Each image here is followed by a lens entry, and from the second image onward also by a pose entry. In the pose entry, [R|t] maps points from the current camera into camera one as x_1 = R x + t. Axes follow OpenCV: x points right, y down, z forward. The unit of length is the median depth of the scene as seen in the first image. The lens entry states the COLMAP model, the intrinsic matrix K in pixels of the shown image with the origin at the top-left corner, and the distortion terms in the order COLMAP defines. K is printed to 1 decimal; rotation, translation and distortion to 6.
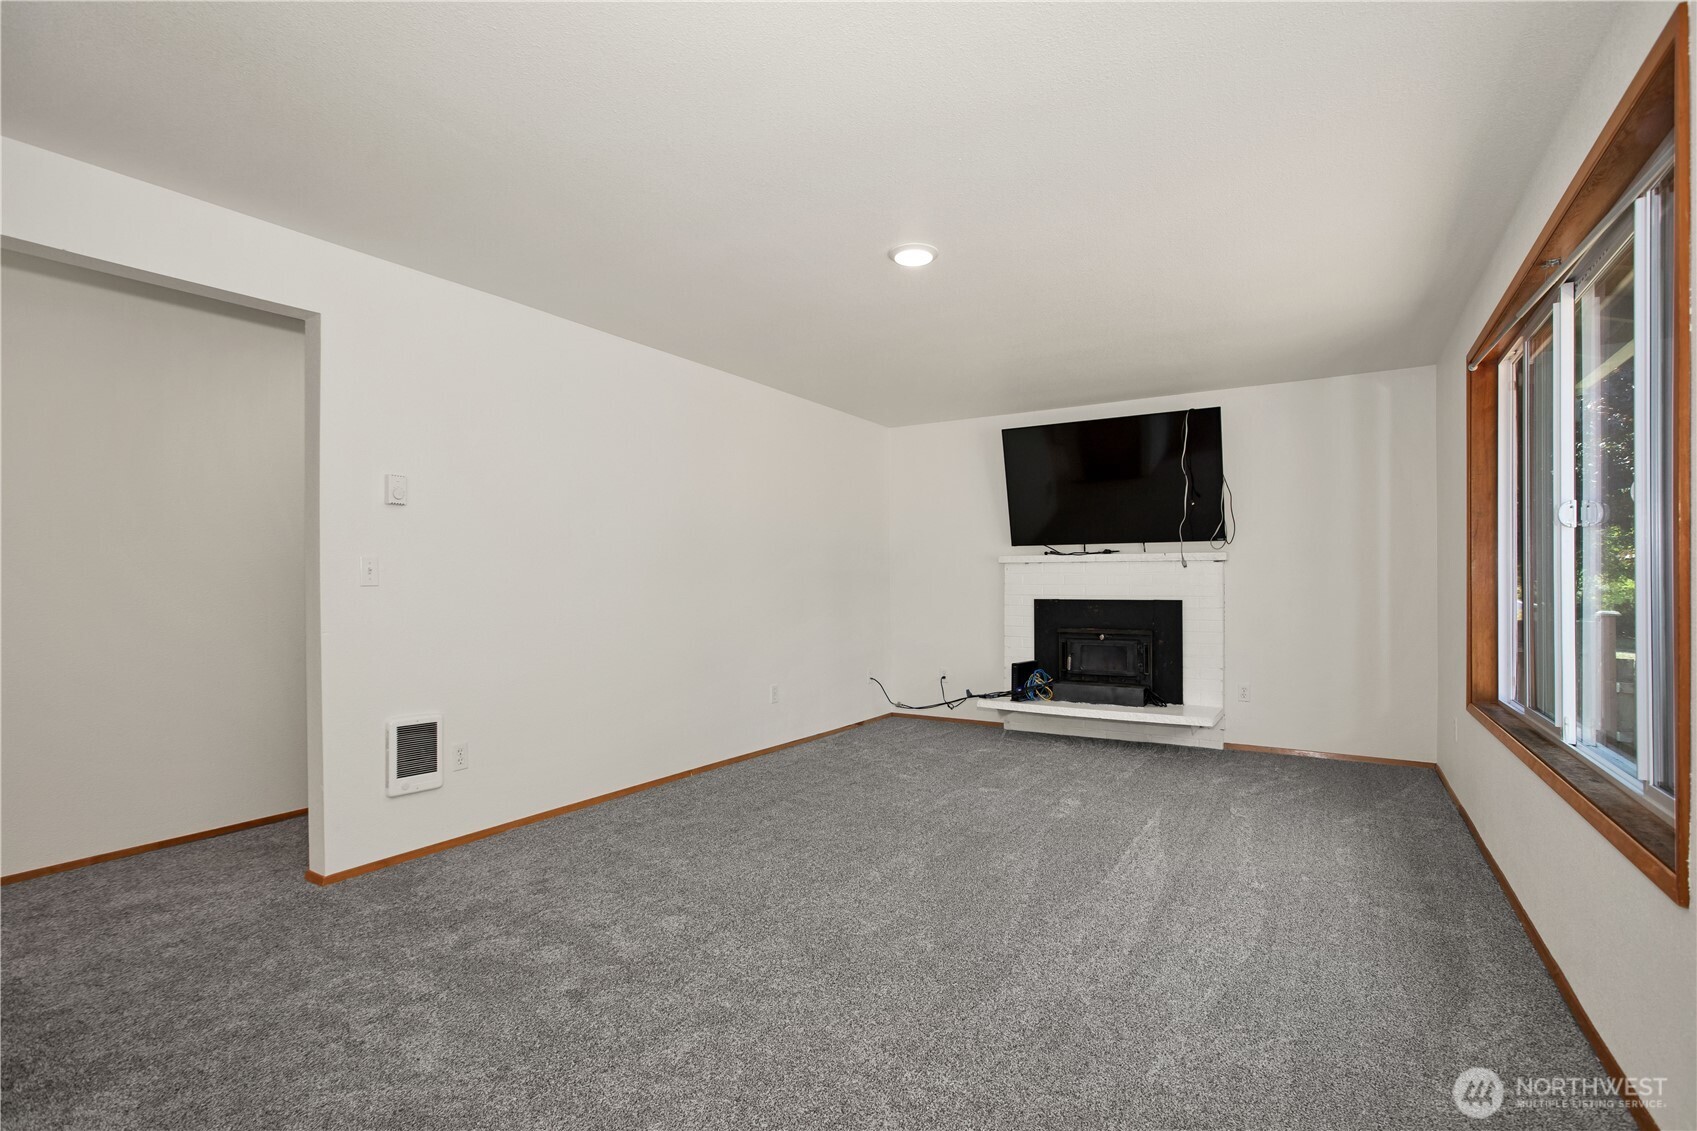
lens RADIAL K [[784.8, 0, 845.4], [0, 784.8, 583.2], [0, 0, 1]] dist [-0.014304, 0.000075]
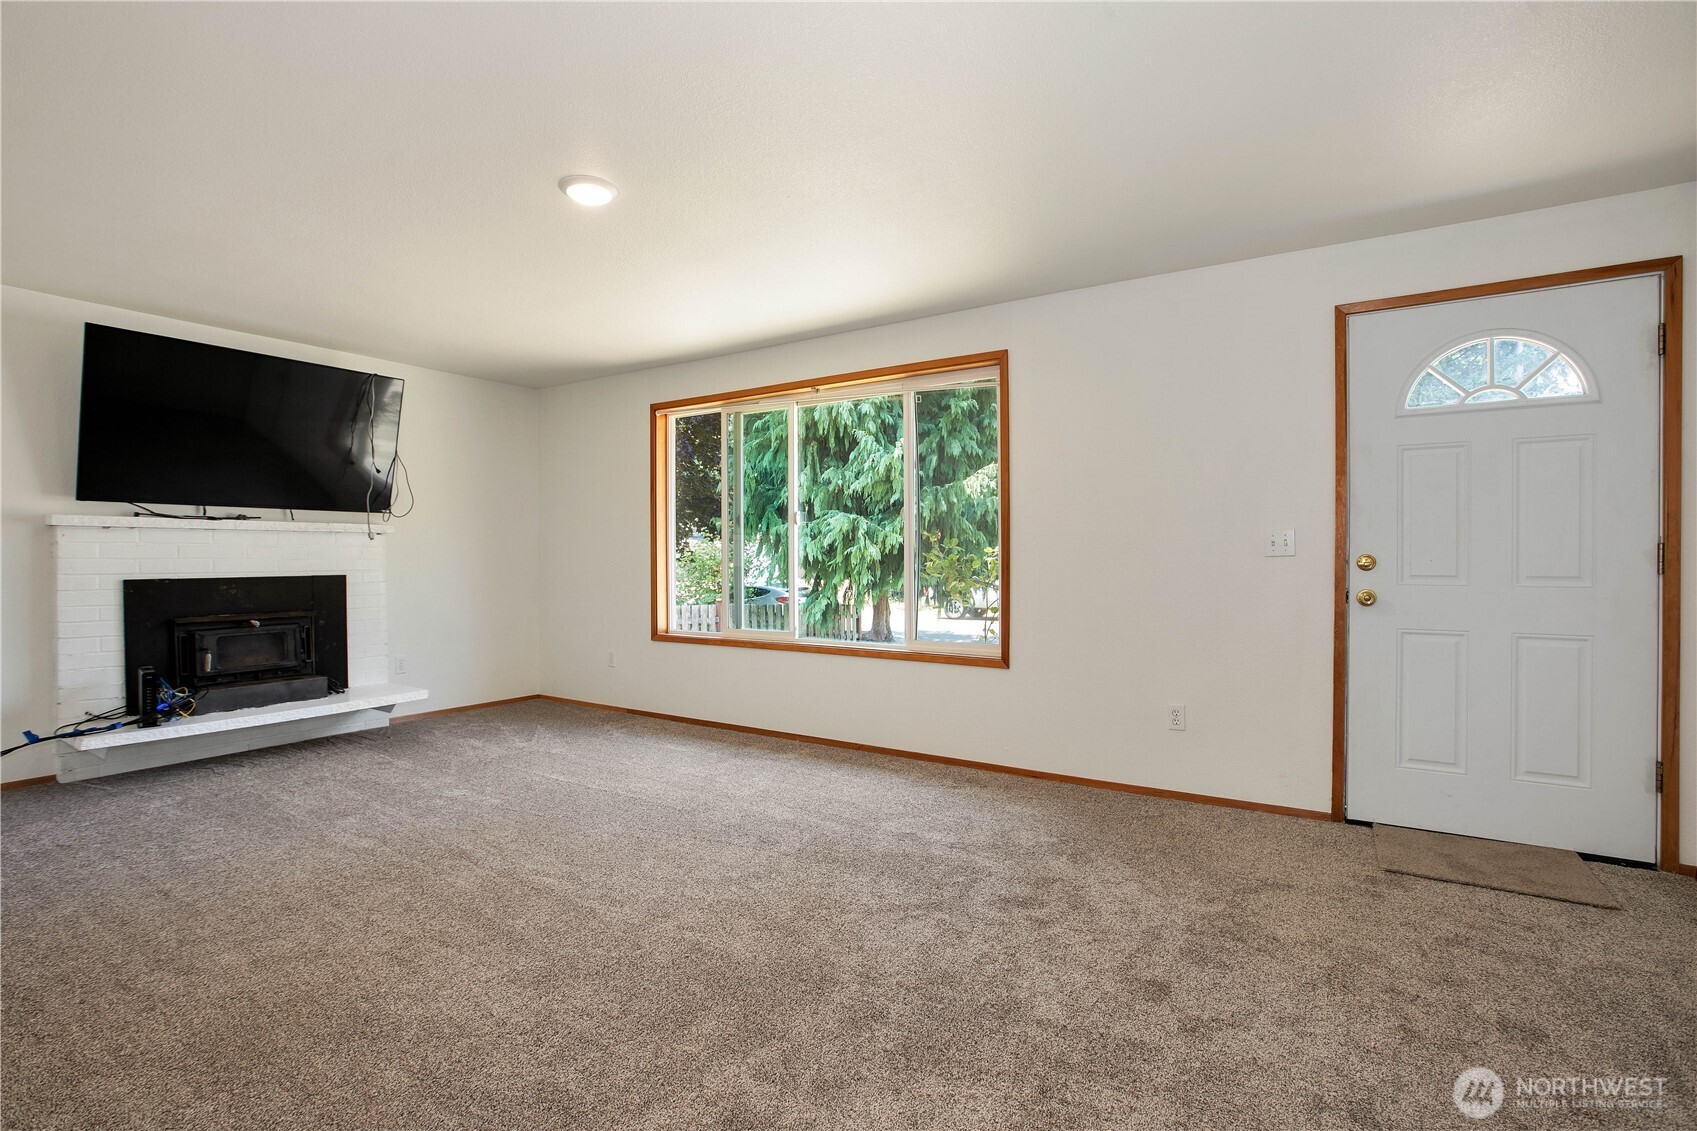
lens RADIAL K [[784.8, 0, 847.5], [0, 784.8, 558.8], [0, 0, 1]] dist [-0.014304, 0.000075]
pose [[0.033138, -0.005624, 0.999435, -0.438927], [-0.001348, 0.999983, 0.005671, -0.003111], [-0.999450, -0.001535, 0.033129, 0.358233]]
